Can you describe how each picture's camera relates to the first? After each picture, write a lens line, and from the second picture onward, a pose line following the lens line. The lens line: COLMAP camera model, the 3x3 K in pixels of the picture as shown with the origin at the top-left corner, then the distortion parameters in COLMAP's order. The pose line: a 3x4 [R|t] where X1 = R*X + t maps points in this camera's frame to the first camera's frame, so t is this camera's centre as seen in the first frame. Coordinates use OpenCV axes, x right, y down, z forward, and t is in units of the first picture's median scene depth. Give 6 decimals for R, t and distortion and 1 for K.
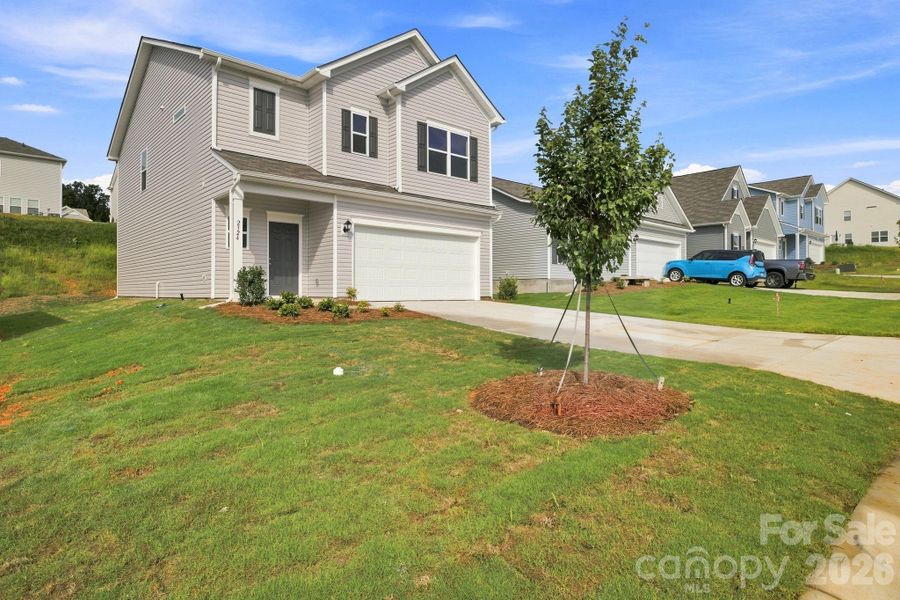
lens RADIAL K [[518.0, 0, 451.3], [0, 518.0, 290.5], [0, 0, 1]] dist [0.006567, 0.003354]
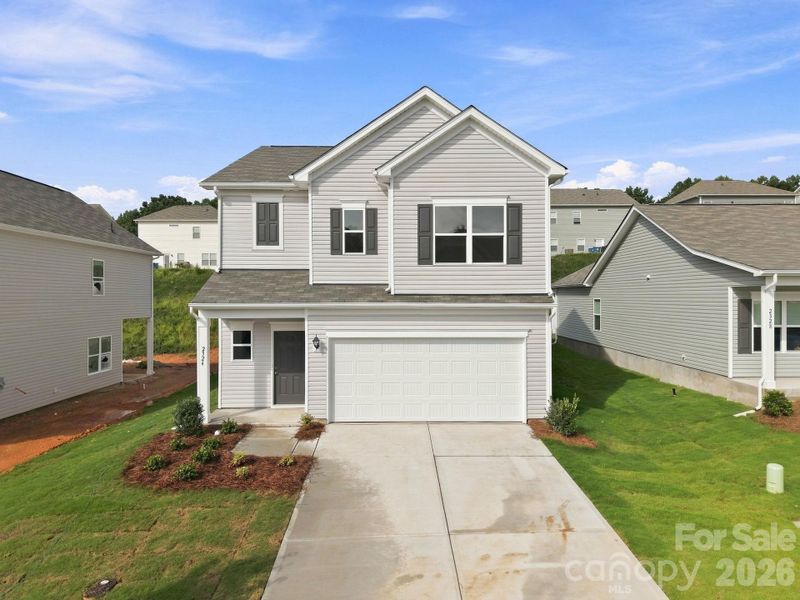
lens RADIAL K [[540.2, 0, 400.0], [0, 540.2, 300.0], [0, 0, 1]] dist [0.070525, -0.081988]
pose [[0.747925, 0.004035, -0.663771, 0.492354], [0.006033, 0.999899, 0.012877, -0.190407], [0.663756, -0.013635, 0.747825, 0.345423]]
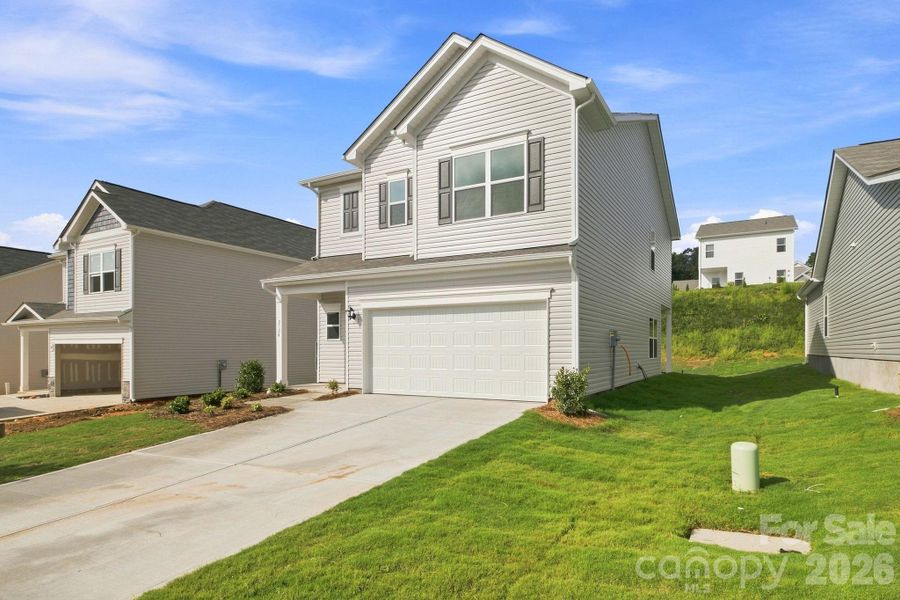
lens RADIAL K [[495.7, 0, 485.9], [0, 495.7, 351.8], [0, 0, 1]] dist [-0.001230, -0.000955]
pose [[0.346279, 0.006462, -0.938109, 0.650539], [0.008165, 0.999918, 0.009902, -0.055007], [0.938096, -0.011088, 0.346198, 0.828852]]
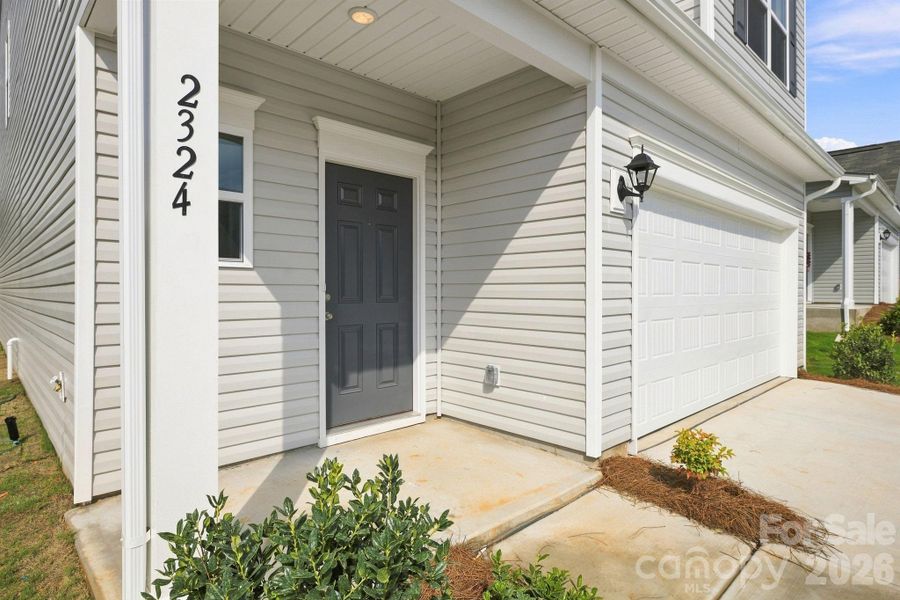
lens RADIAL K [[497.2, 0, 450.0], [0, 497.2, 300.0], [0, 0, 1]] dist [0.000042, 0.000040]
pose [[0.999525, 0.001051, 0.030810, -0.271781], [-0.001792, 0.999709, 0.024045, -0.061584], [-0.030776, -0.024088, 0.999236, 0.680604]]
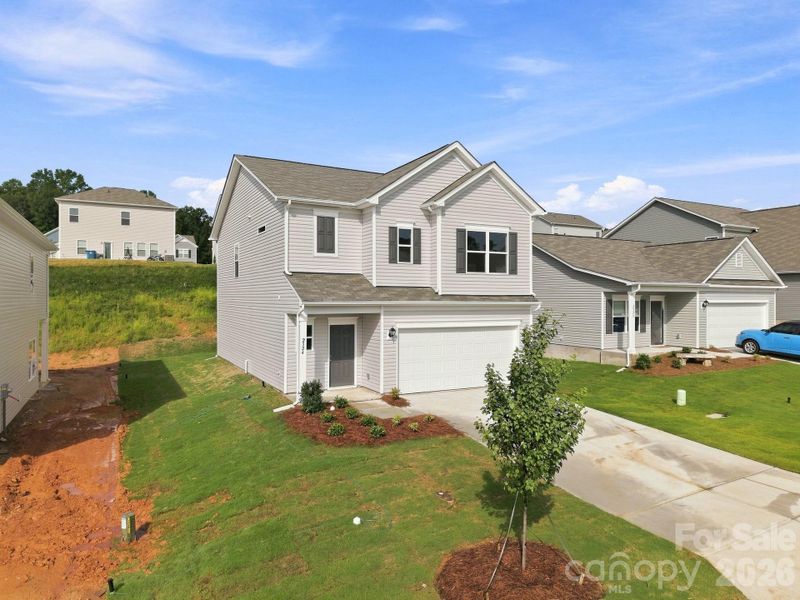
lens RADIAL K [[540.2, 0, 400.0], [0, 540.2, 300.0], [0, 0, 1]] dist [0.070525, -0.081988]
pose [[0.968930, 0.003423, -0.247312, 0.106094], [-0.001069, 0.999953, 0.009651, -0.188588], [0.247334, -0.009087, 0.968888, -0.156435]]
